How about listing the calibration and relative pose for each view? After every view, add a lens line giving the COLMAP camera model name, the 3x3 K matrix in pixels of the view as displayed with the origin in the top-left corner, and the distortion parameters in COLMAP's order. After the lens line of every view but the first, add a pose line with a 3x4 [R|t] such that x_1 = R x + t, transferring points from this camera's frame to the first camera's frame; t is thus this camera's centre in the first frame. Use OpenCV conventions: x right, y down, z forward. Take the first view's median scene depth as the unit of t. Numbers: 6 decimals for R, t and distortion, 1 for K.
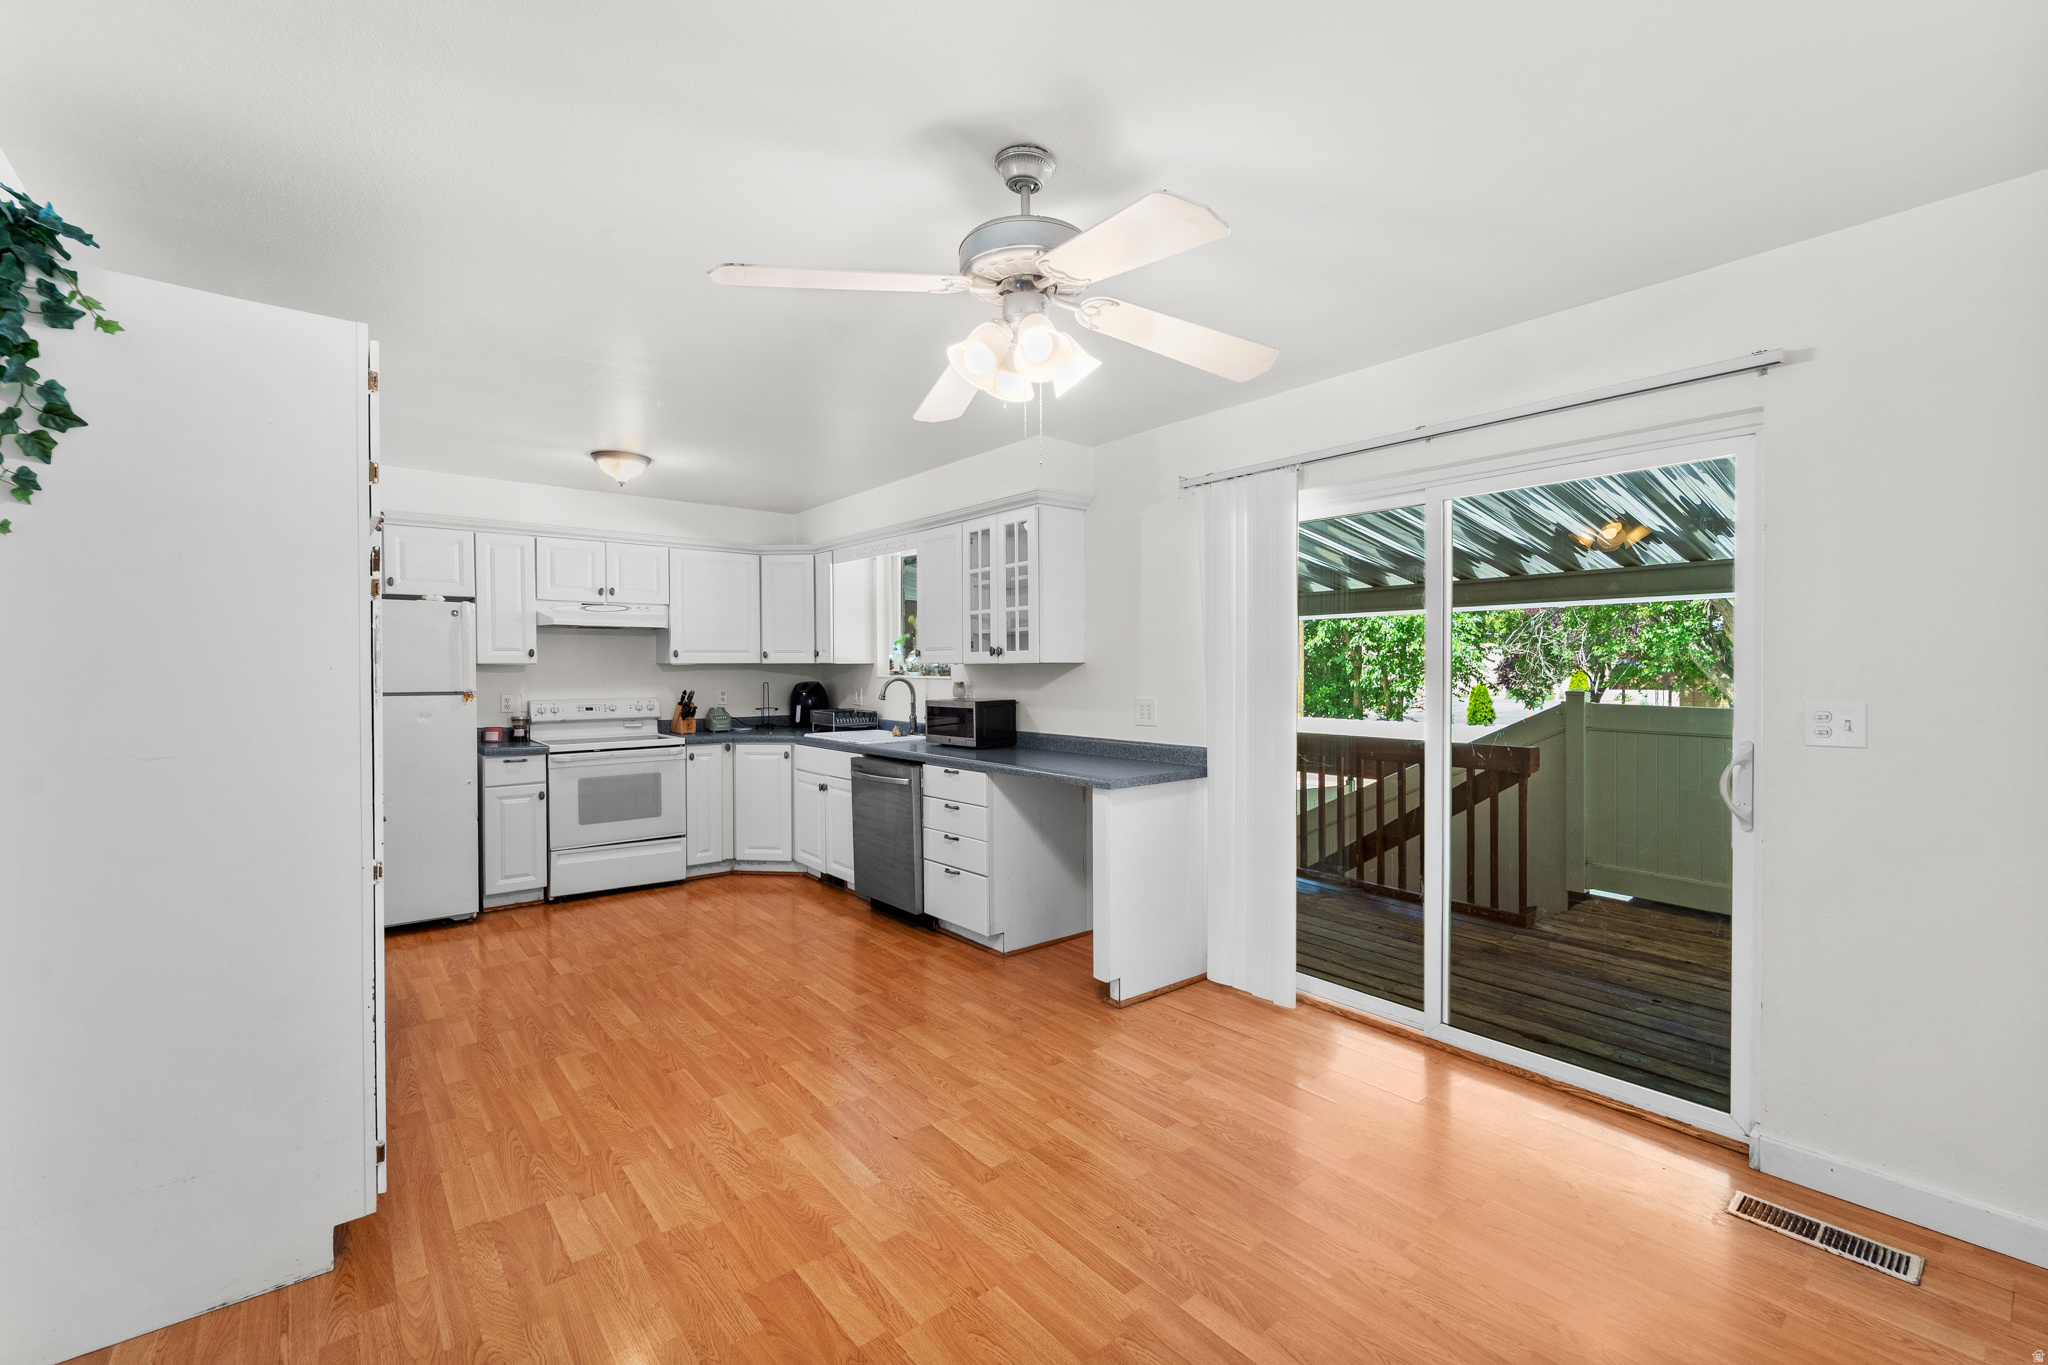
lens RADIAL K [[859.7, 0, 1032.5], [0, 859.7, 680.8], [0, 0, 1]] dist [0.001151, -0.000159]
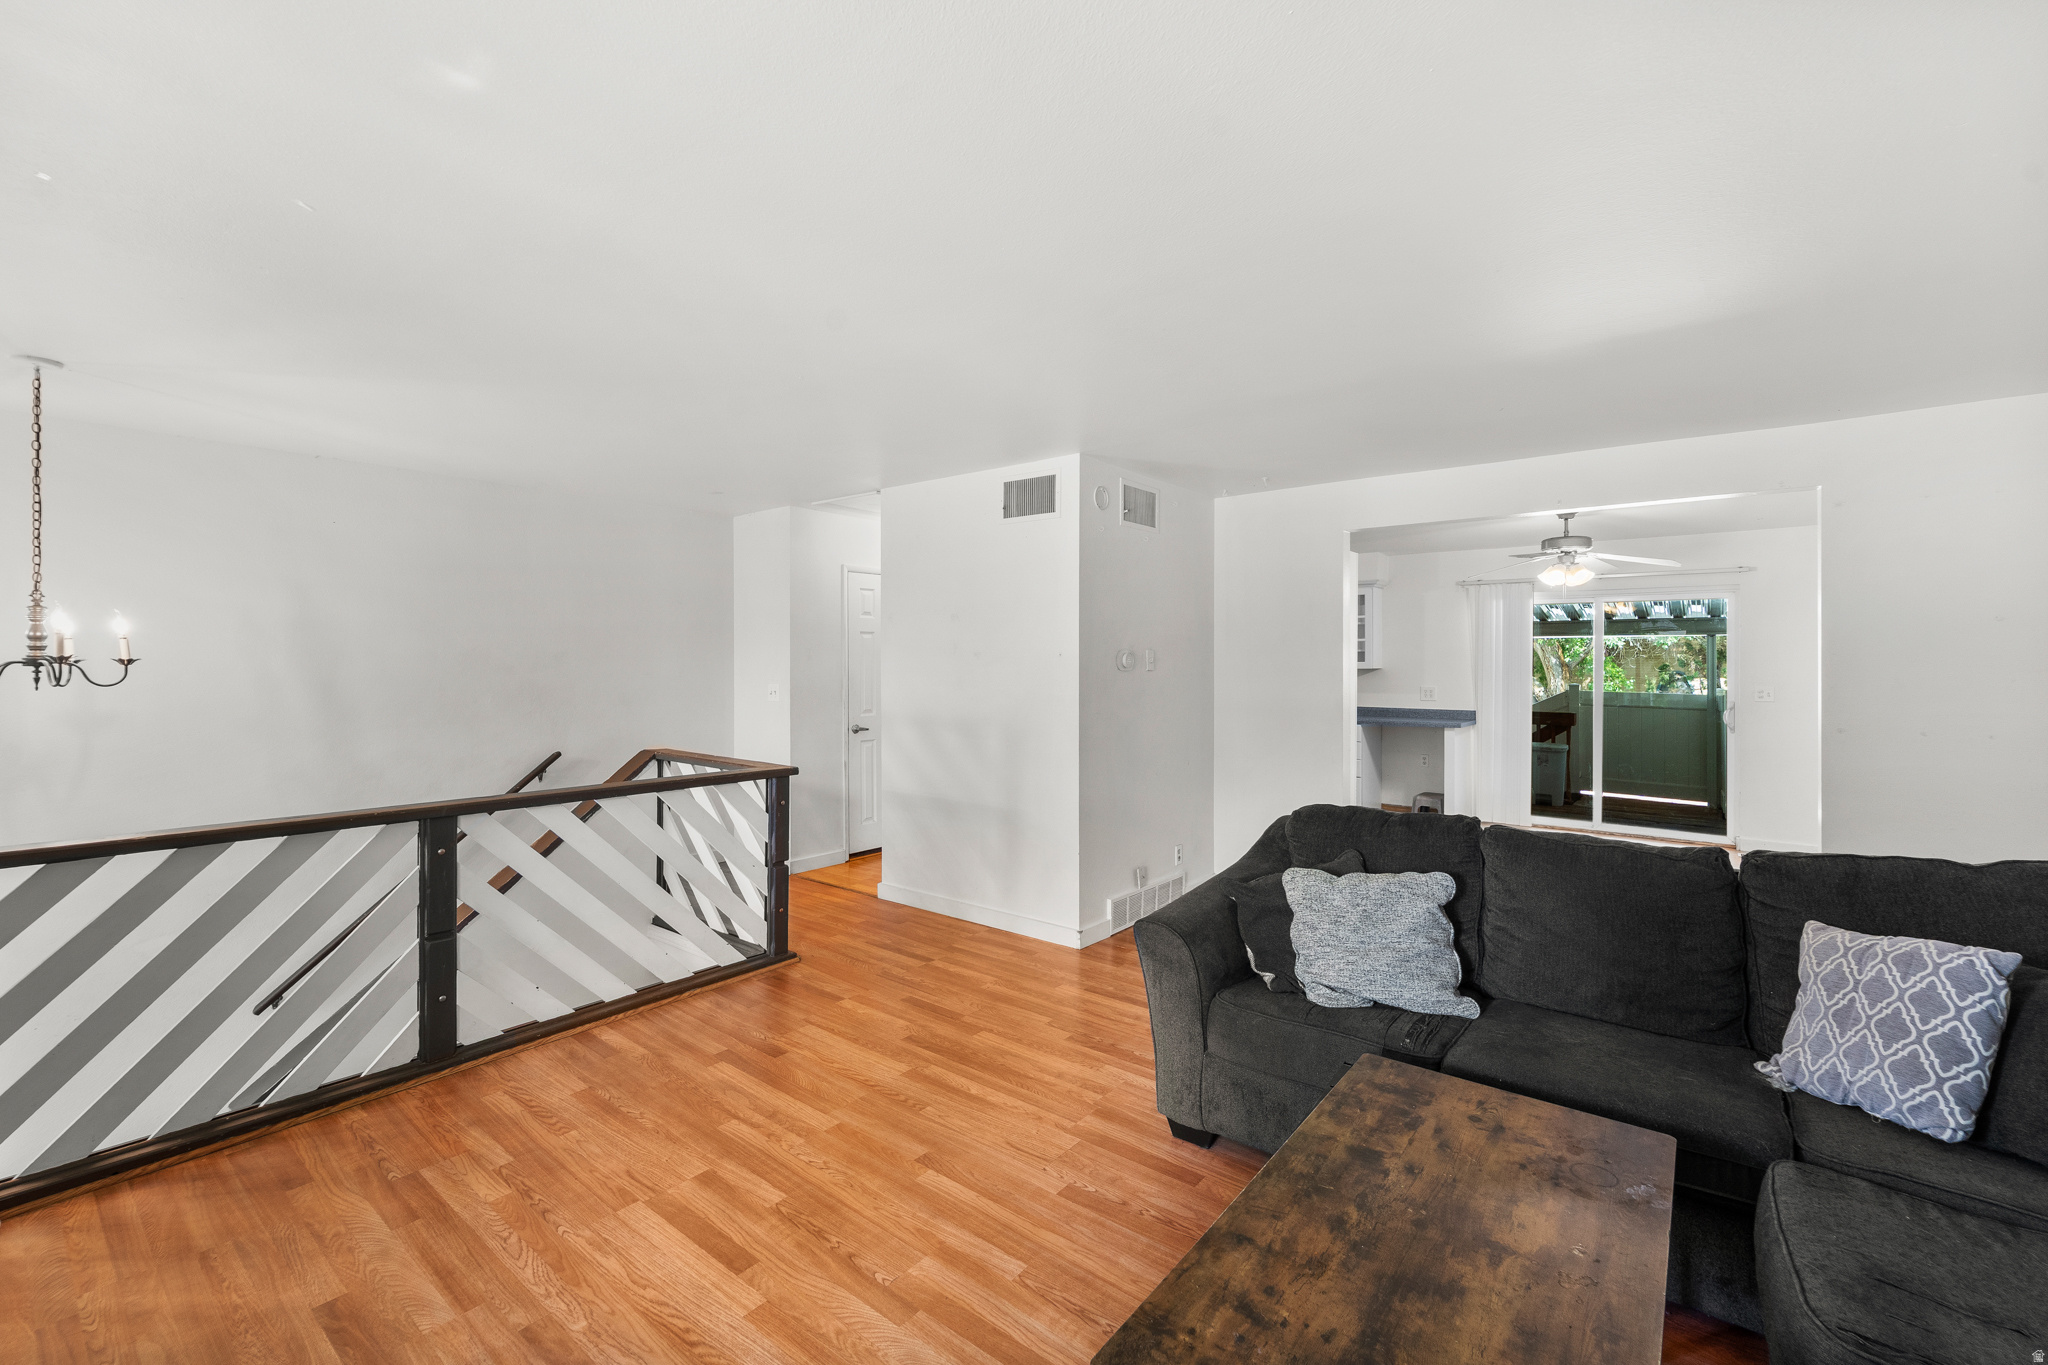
lens RADIAL K [[863.4, 0, 1021.3], [0, 863.4, 666.8], [0, 0, 1]] dist [-0.001154, -0.000363]
pose [[0.981158, 0.006588, 0.193092, -0.998123], [-0.005018, 0.999950, -0.008614, -0.004006], [-0.193139, 0.007483, 0.981143, -0.662919]]
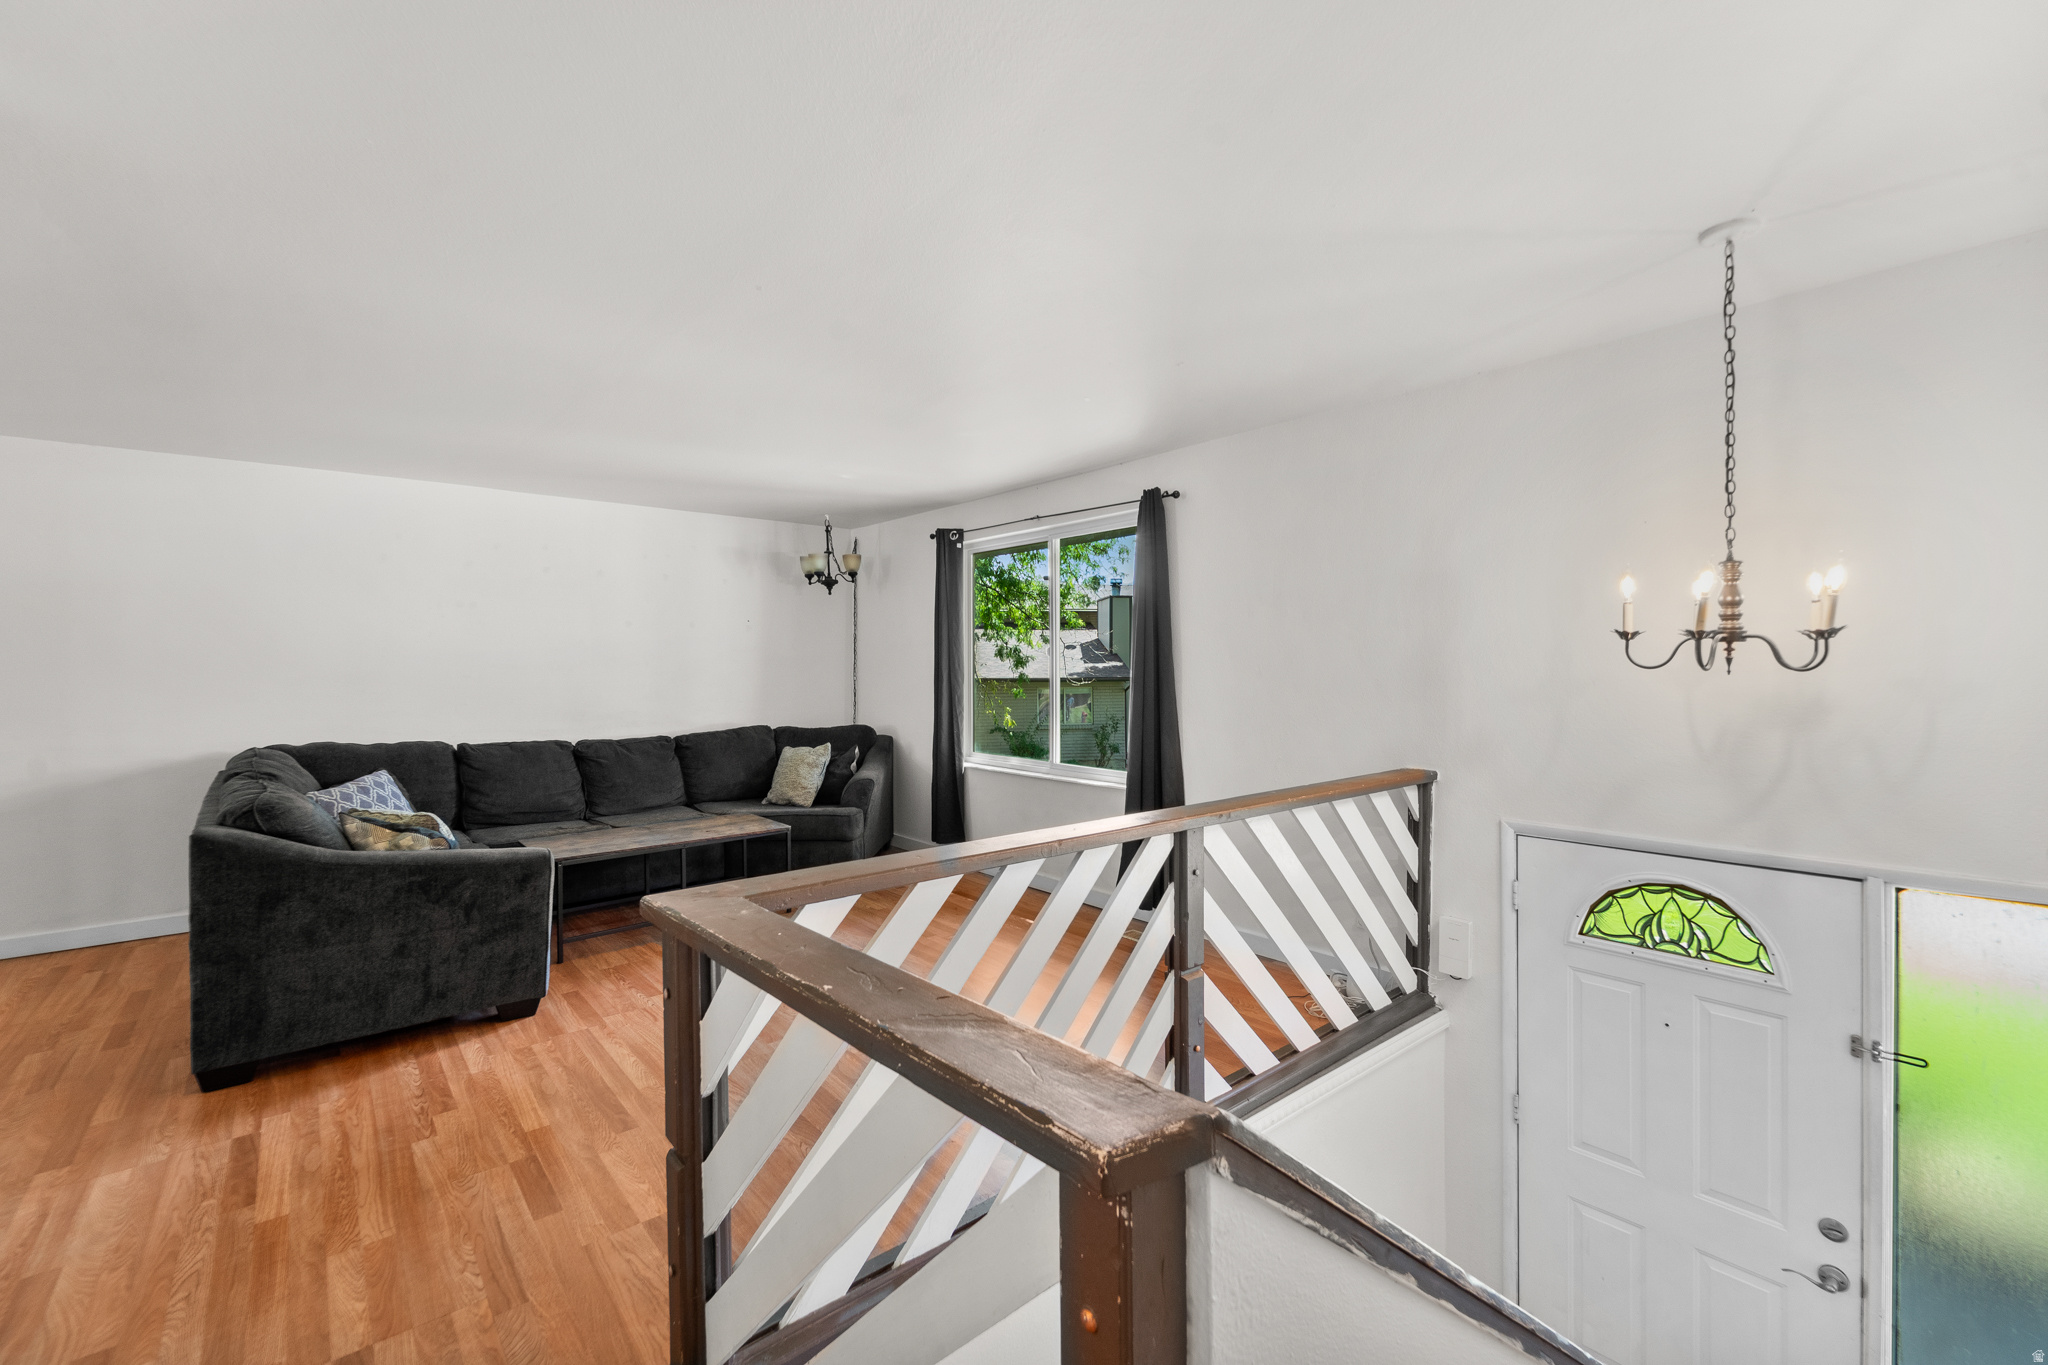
lens RADIAL K [[854.7, 0, 1025.8], [0, 854.7, 671.8], [0, 0, 1]] dist [-0.000406, -0.000087]
pose [[-0.999916, 0.010241, -0.007905, -1.198587], [0.010104, 0.999801, 0.017192, -0.001773], [0.008080, 0.017110, -0.999821, 0.569728]]
